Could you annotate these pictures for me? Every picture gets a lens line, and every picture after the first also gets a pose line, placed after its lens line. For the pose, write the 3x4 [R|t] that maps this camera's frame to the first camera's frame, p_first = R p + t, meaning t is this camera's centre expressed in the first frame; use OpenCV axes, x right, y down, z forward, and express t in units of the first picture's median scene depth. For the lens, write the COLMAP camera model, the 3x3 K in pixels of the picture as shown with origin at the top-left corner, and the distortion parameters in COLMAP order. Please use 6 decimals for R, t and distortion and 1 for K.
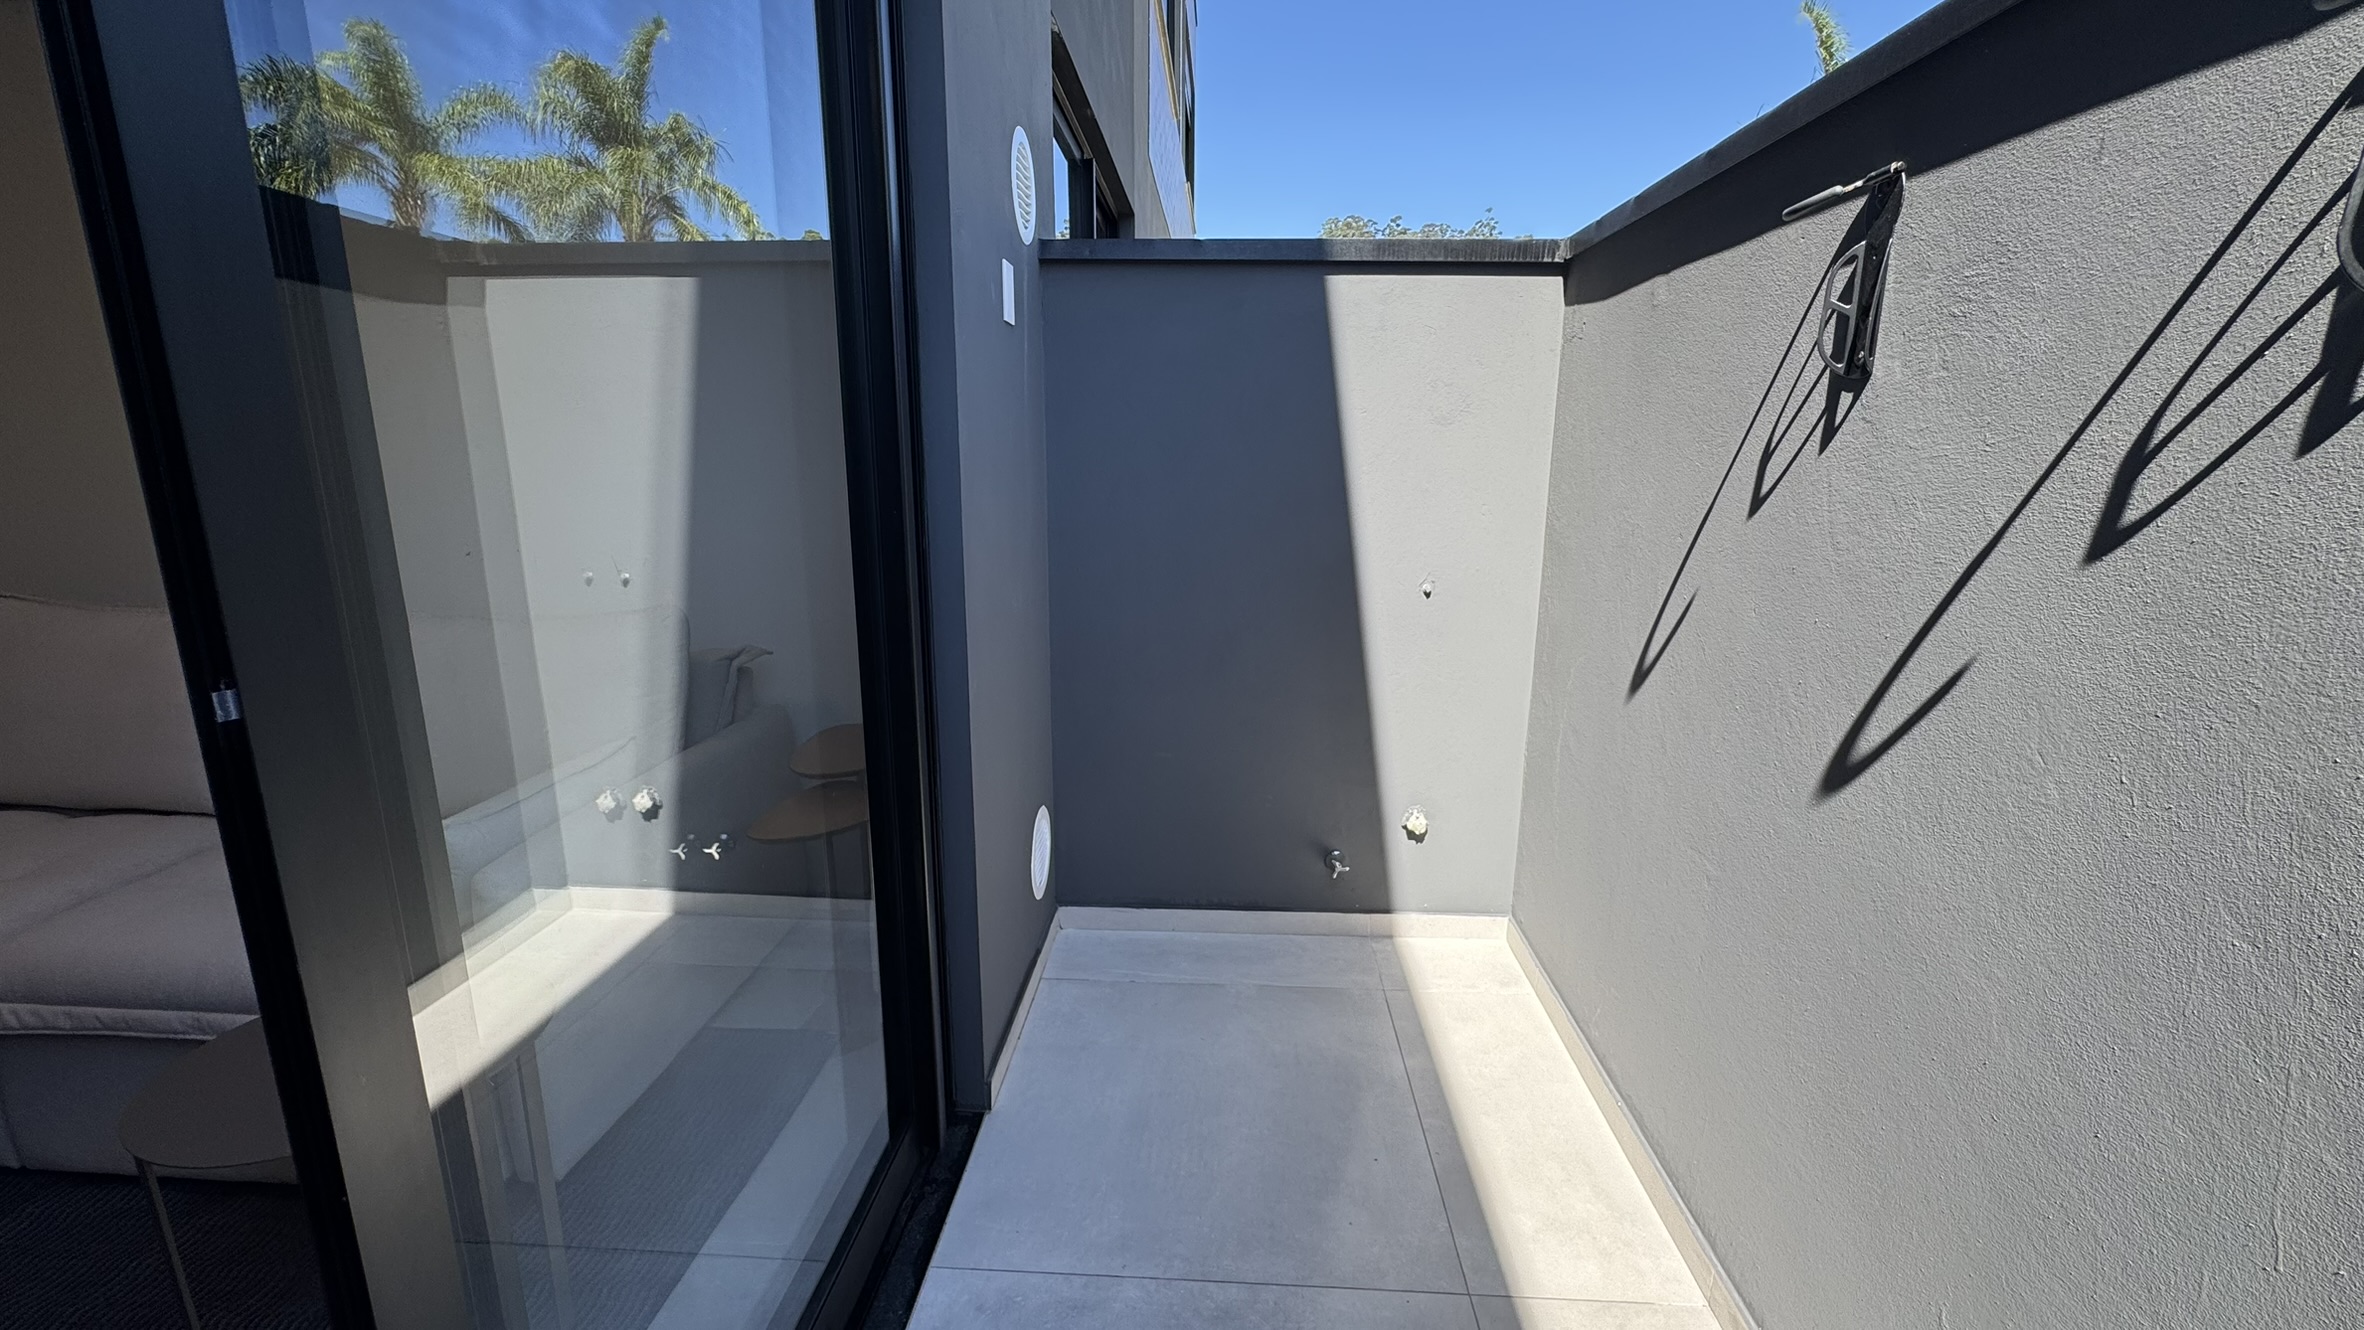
lens RADIAL K [[944.1, 0, 1183.1], [0, 944.1, 669.9], [0, 0, 1]] dist [-0.003418, 0.000574]
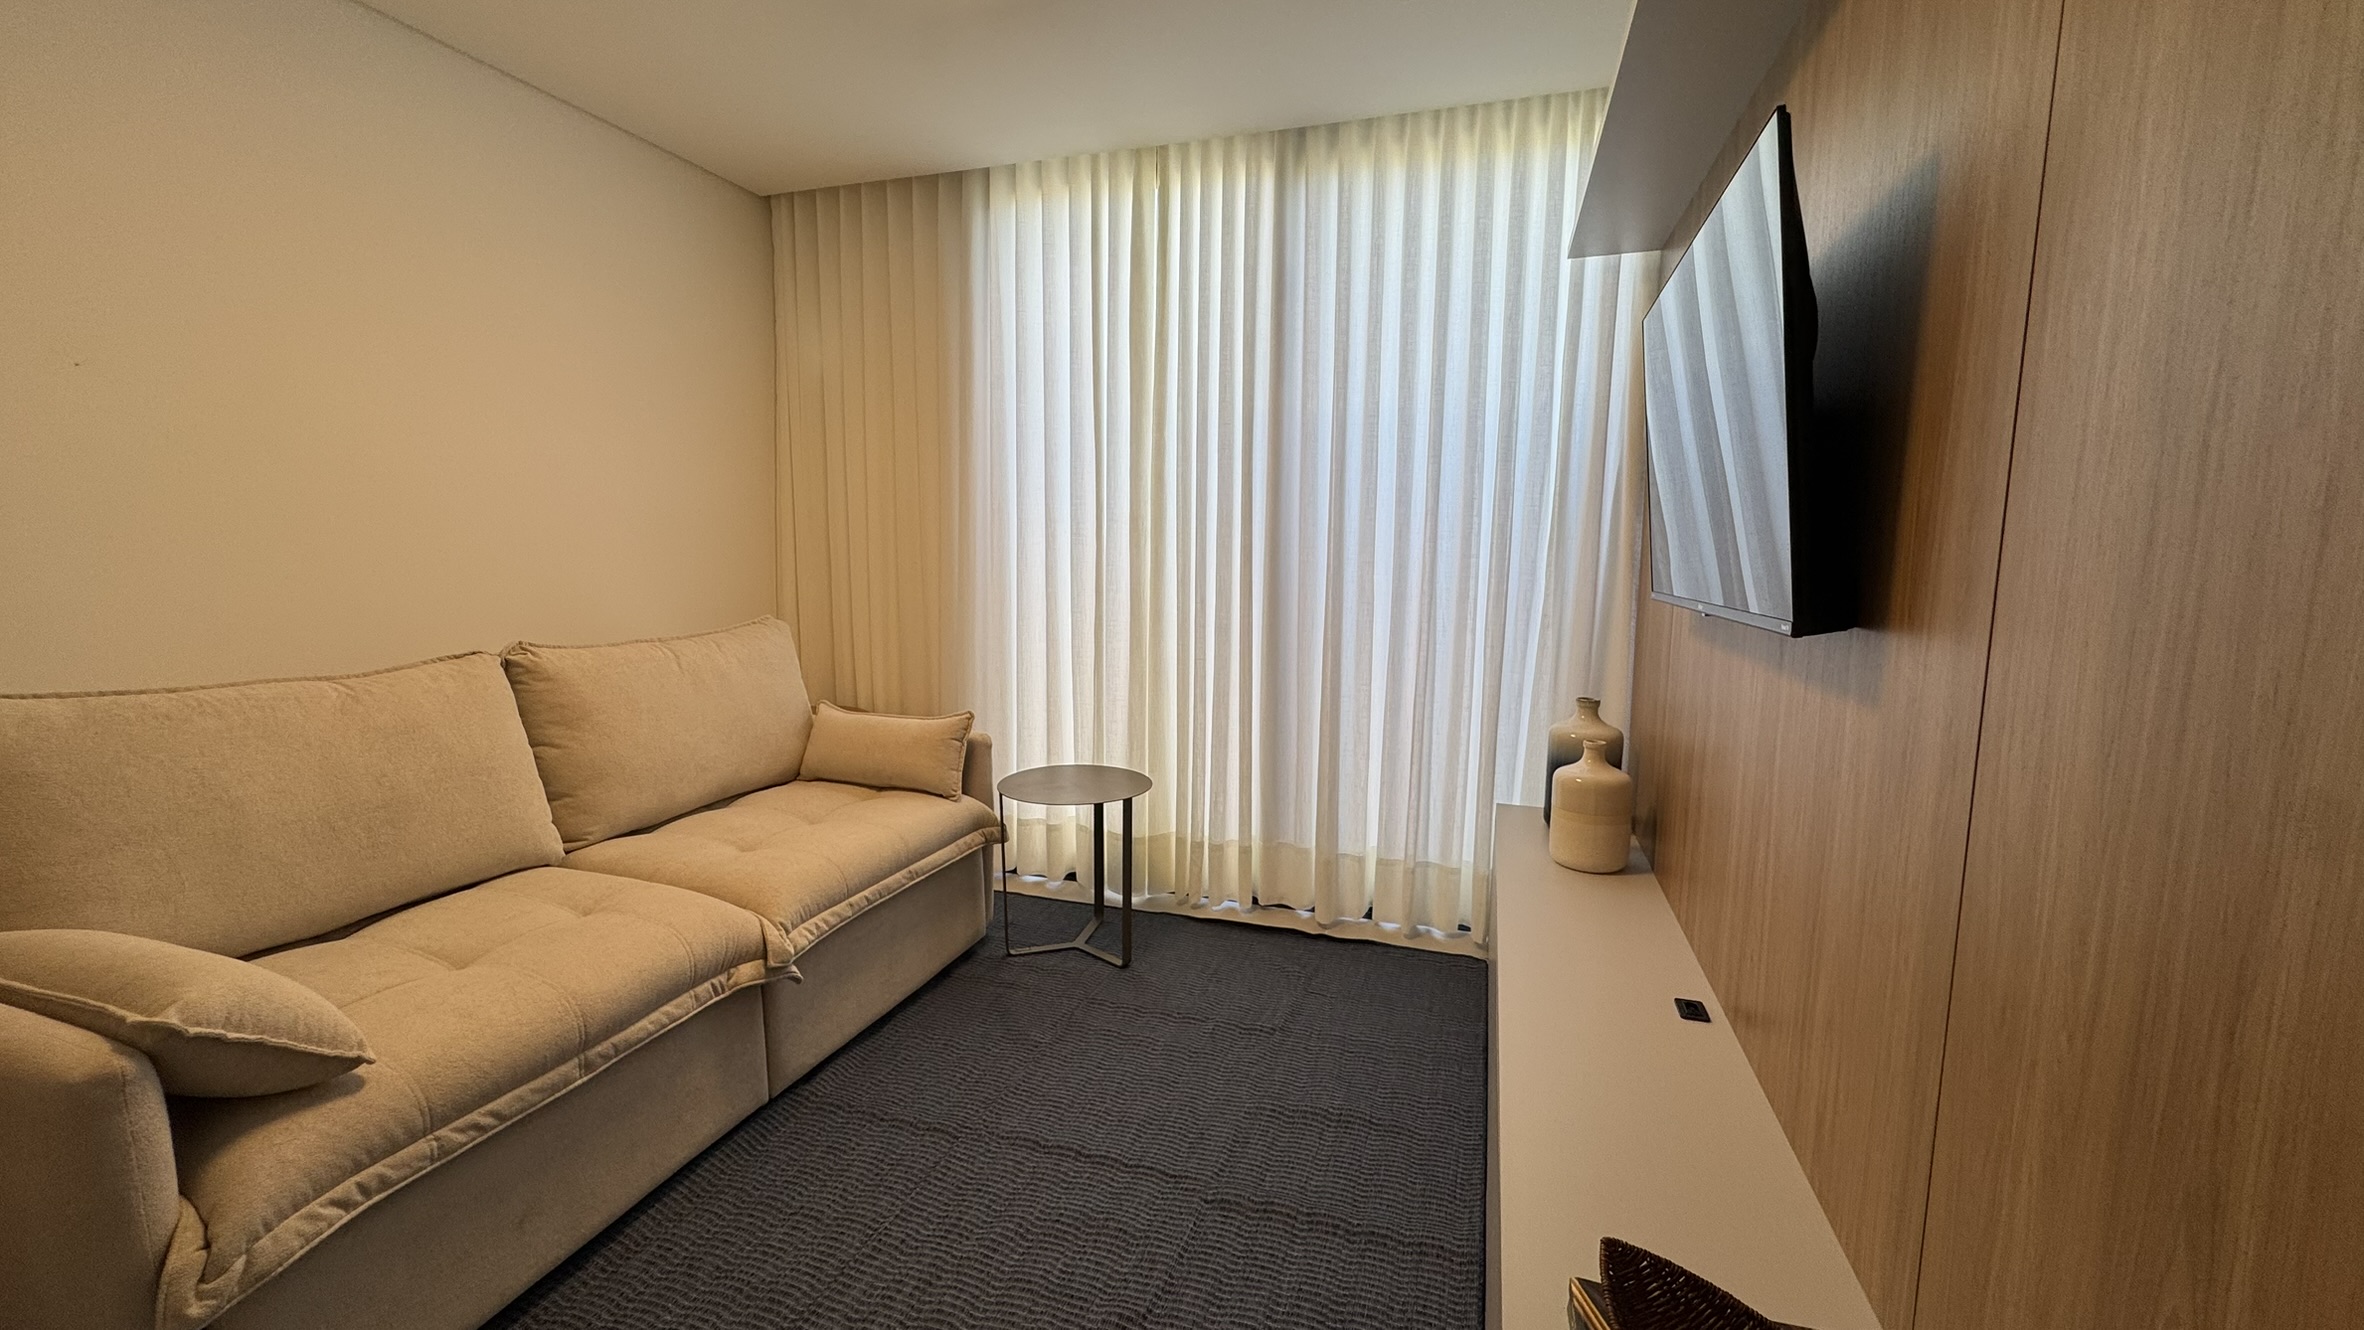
lens RADIAL K [[944.1, 0, 1182.7], [0, 944.1, 662.1], [0, 0, 1]] dist [-0.003418, 0.000574]
pose [[0.257911, -0.121361, 0.958516, -2.321435], [0.209110, 0.975577, 0.067255, 0.033516], [-0.943268, 0.183089, 0.276990, 0.106260]]
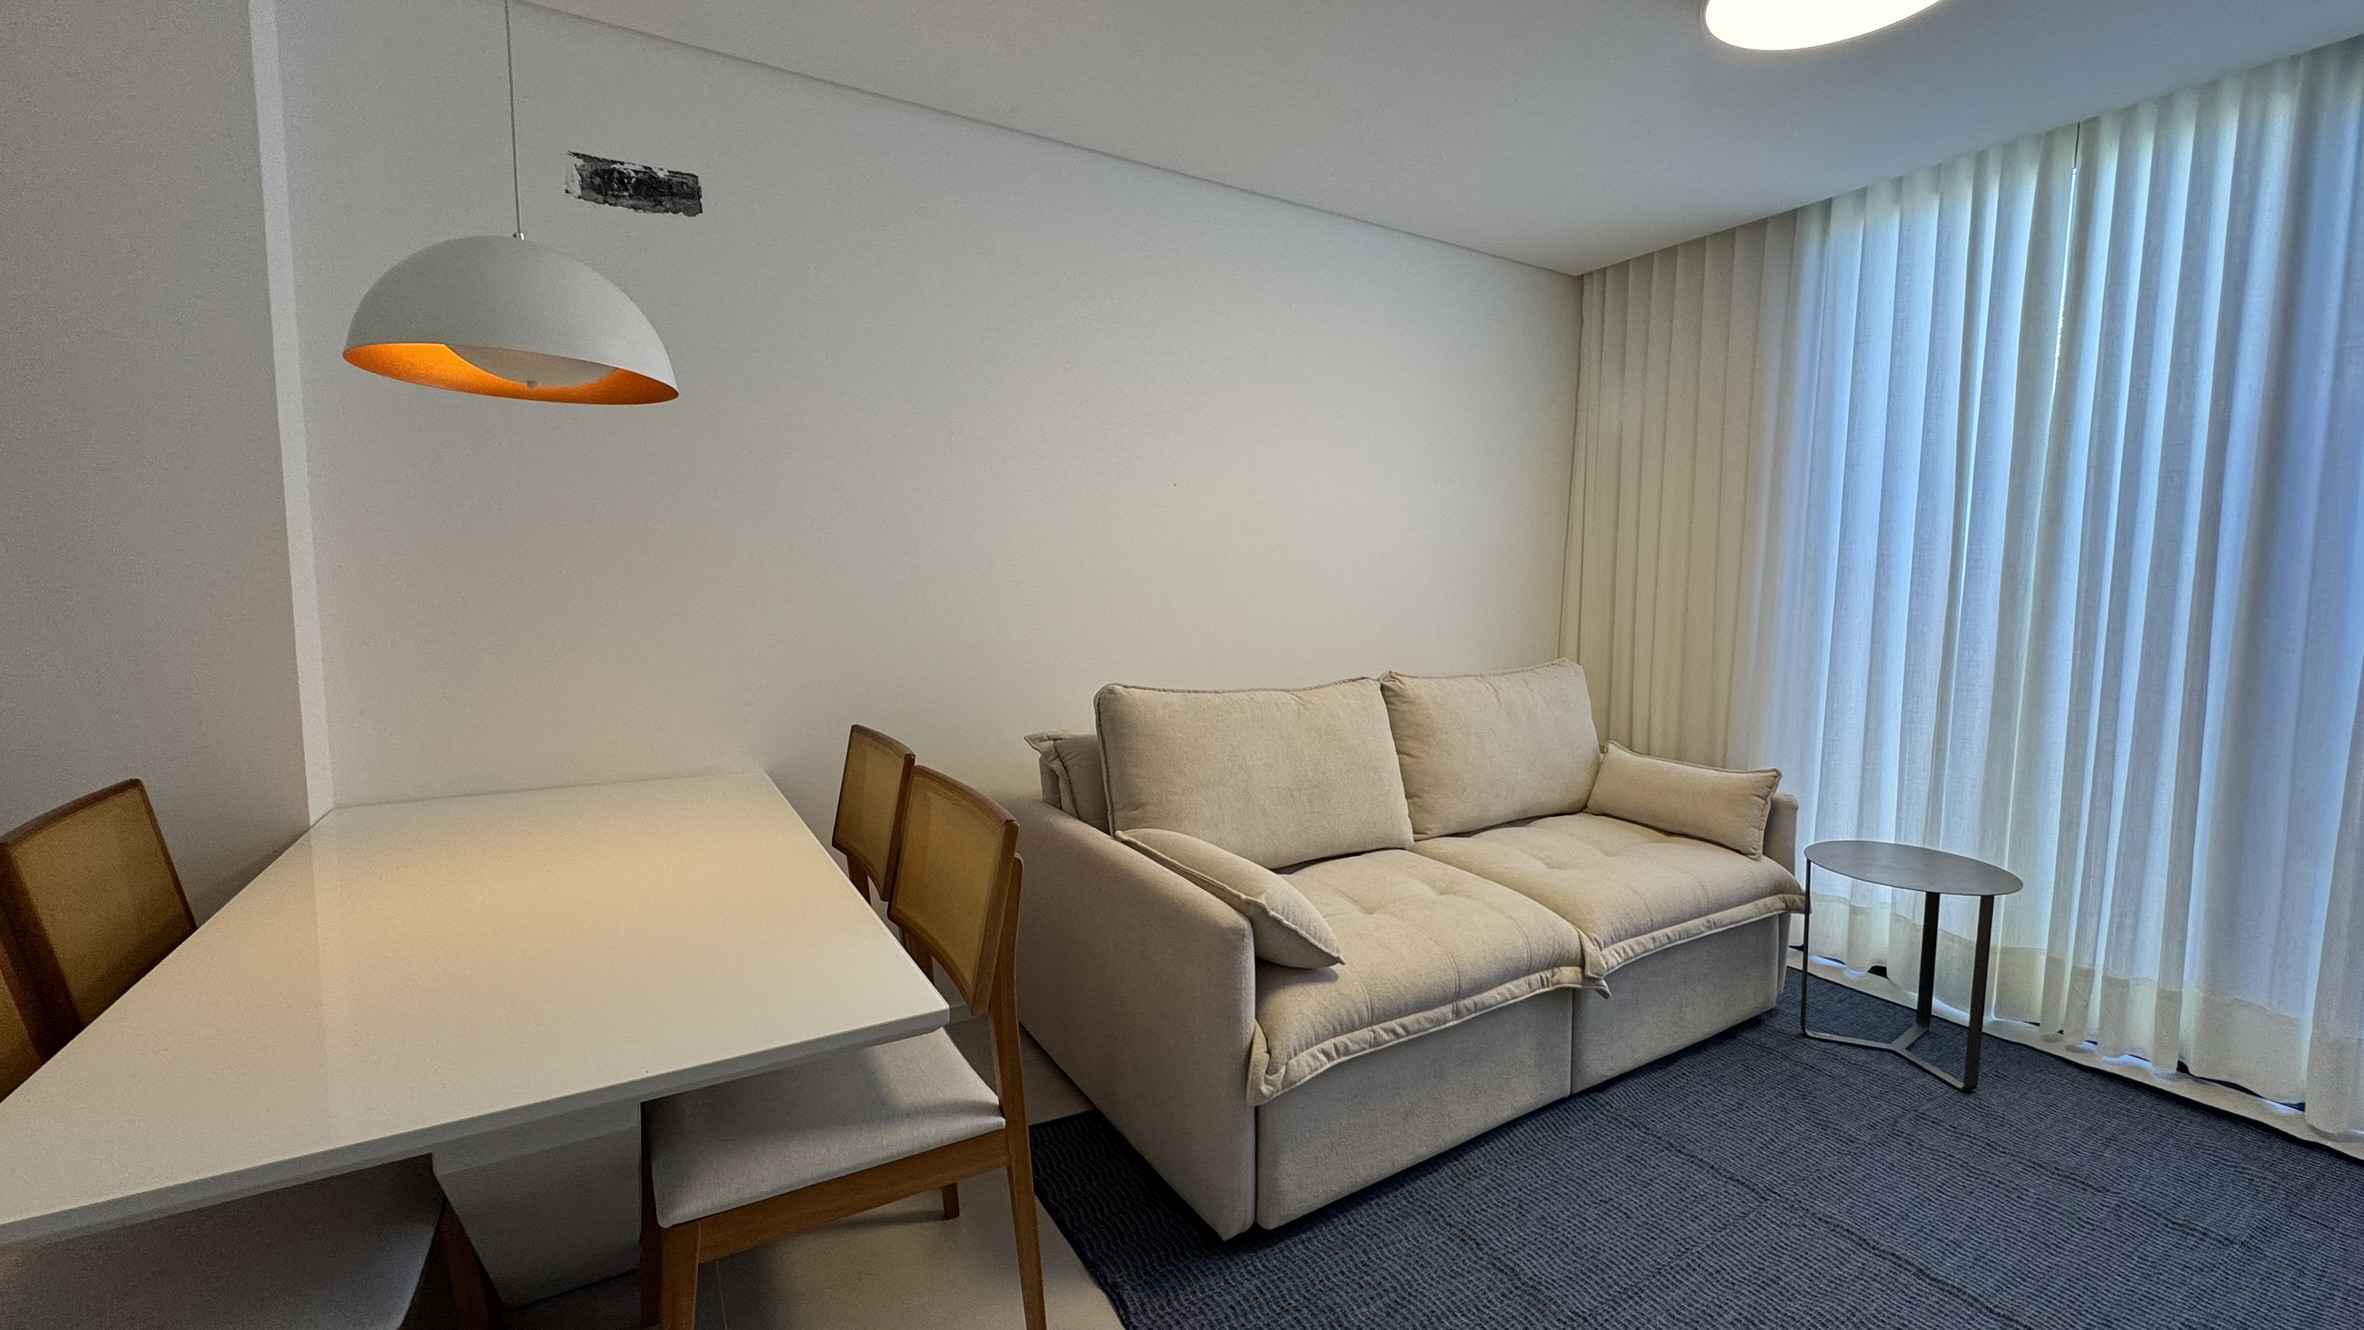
lens RADIAL K [[944.1, 0, 1182.4], [0, 944.1, 661.6], [0, 0, 1]] dist [-0.003418, 0.000574]
pose [[0.829833, -0.052261, 0.555559, -2.556334], [0.124746, 0.987782, -0.093412, -0.006356], [-0.543890, 0.146820, 0.826213, 0.138816]]
